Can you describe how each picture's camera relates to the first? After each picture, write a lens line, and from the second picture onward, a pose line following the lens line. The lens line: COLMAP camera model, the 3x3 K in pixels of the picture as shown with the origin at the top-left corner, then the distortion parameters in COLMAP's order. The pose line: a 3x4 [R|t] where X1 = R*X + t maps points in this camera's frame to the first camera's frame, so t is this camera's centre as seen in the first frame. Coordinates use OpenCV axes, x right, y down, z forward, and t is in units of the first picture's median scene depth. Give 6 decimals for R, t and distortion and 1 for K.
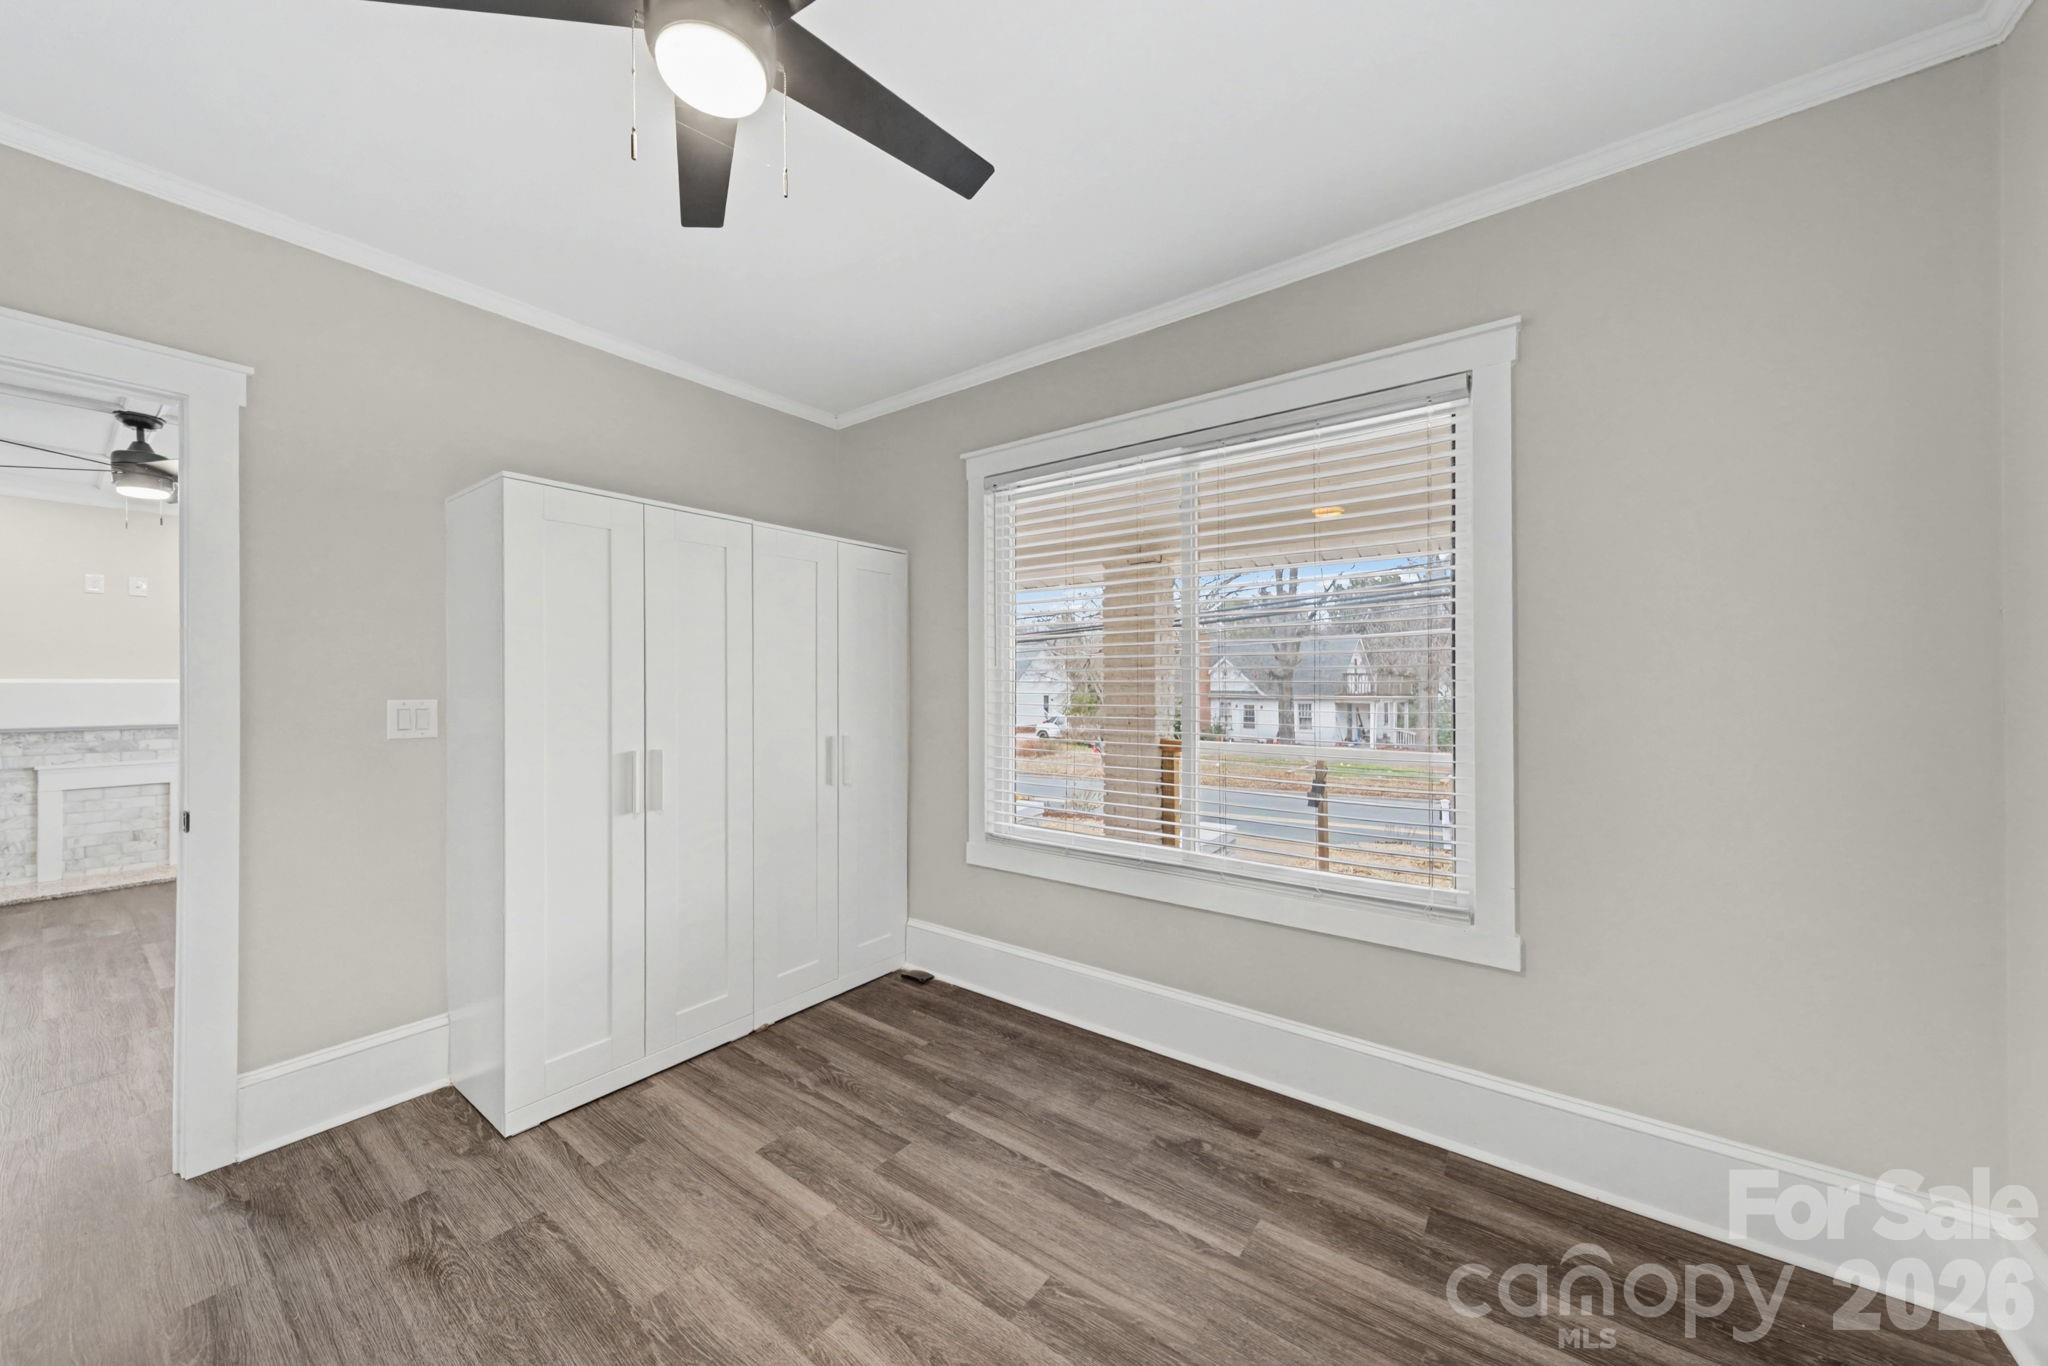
lens RADIAL K [[718.0, 0, 1034.2], [0, 718.0, 686.3], [0, 0, 1]] dist [0.001241, -0.000005]
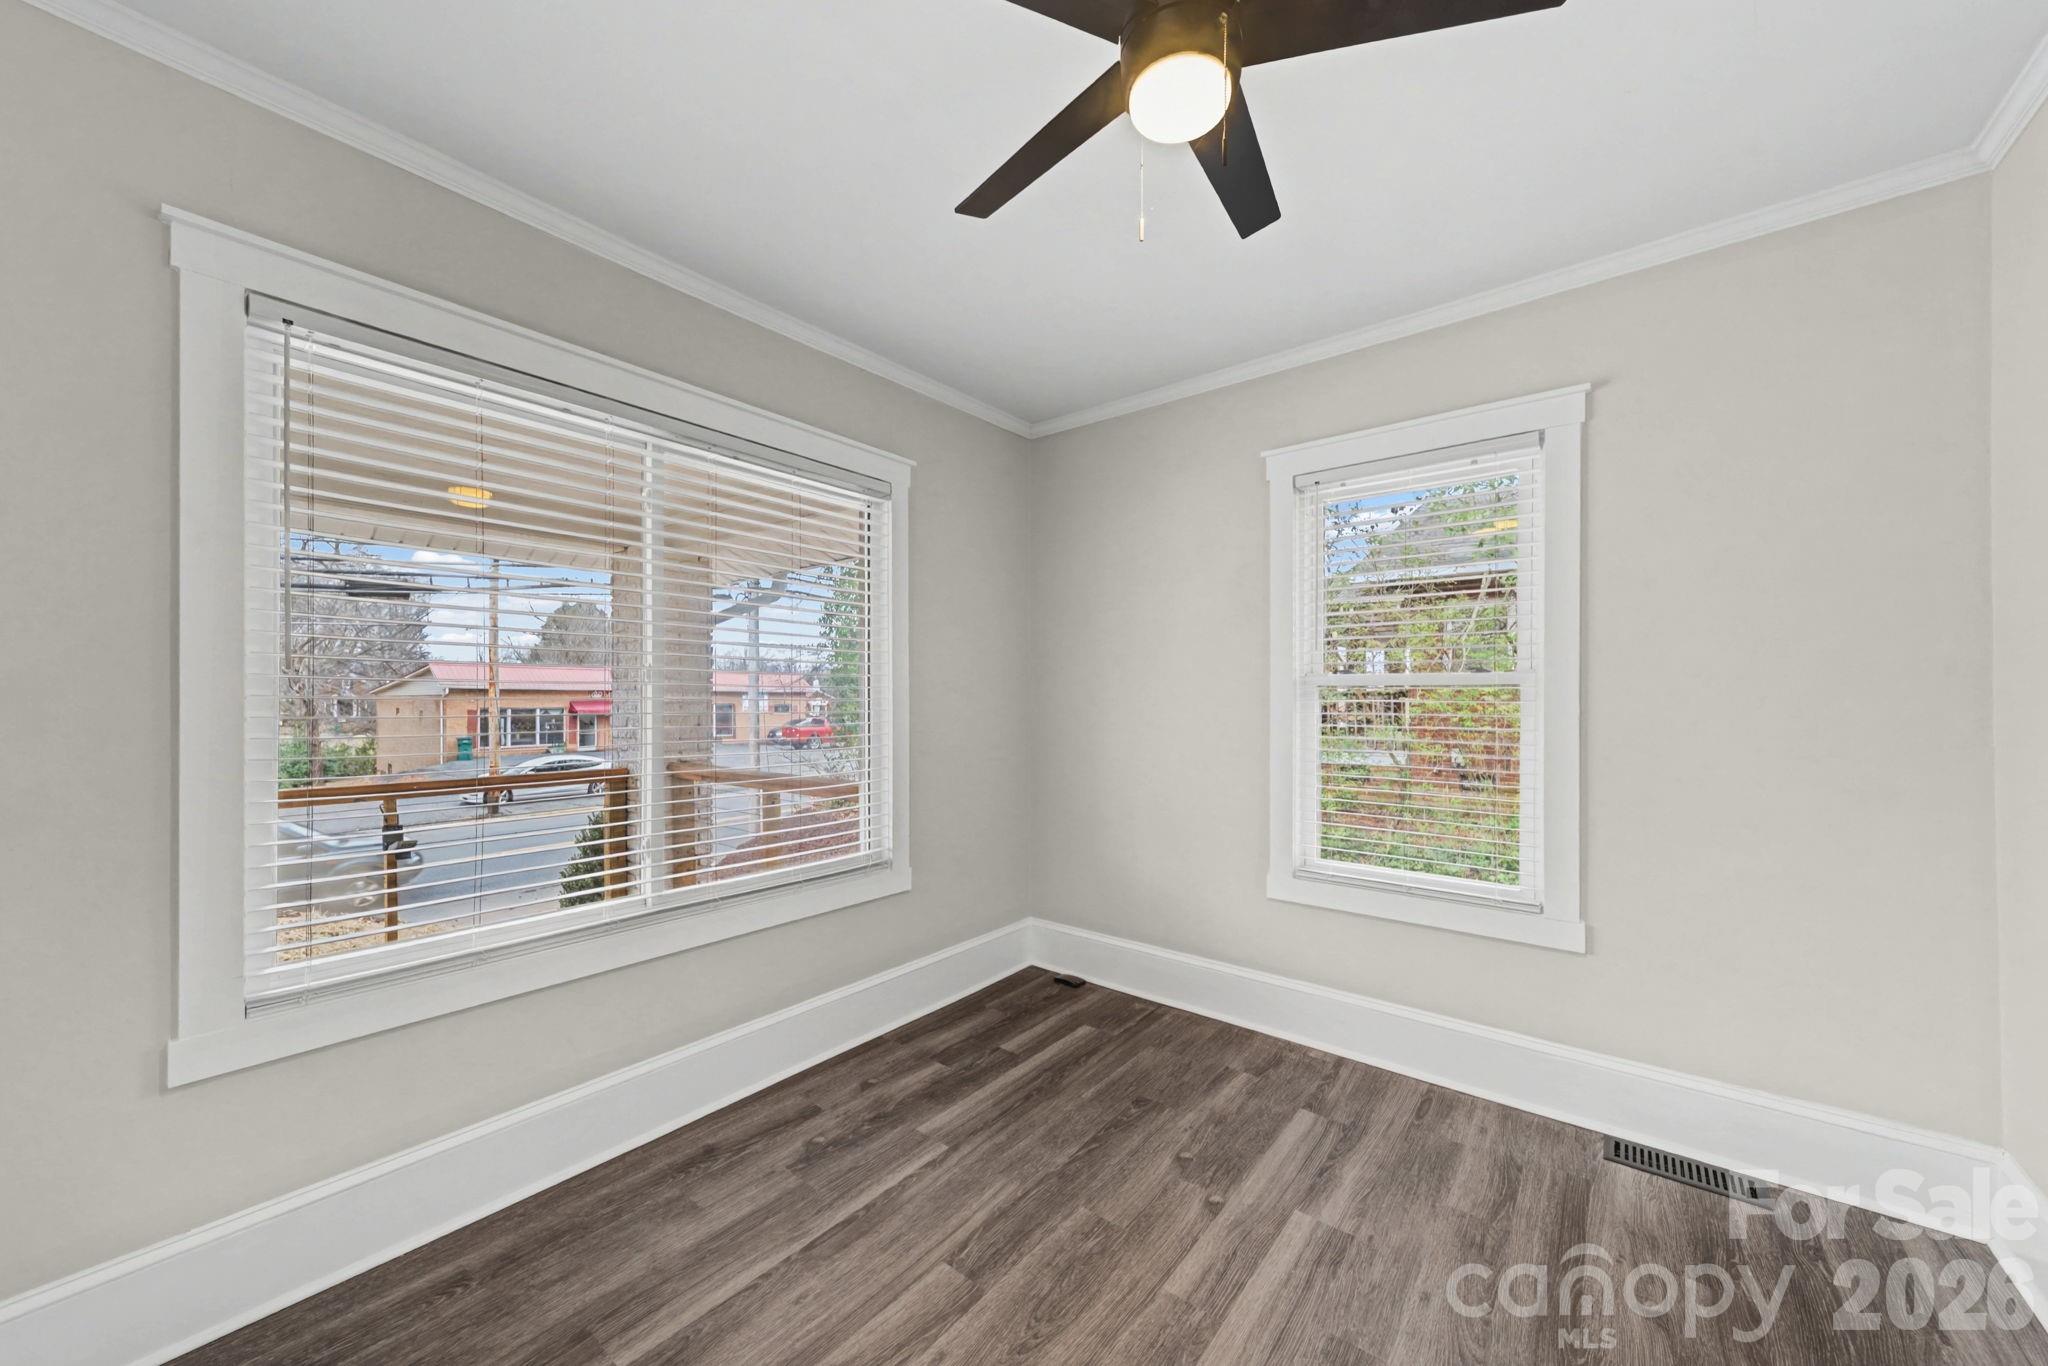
lens RADIAL K [[728.9, 0, 1023.9], [0, 728.9, 702.4], [0, 0, 1]] dist [0.000609, -0.000049]
pose [[0.051884, -0.001353, 0.998652, -0.817732], [0.007008, 0.999975, 0.000991, 0.000587], [-0.998629, 0.006947, 0.051893, 0.645074]]
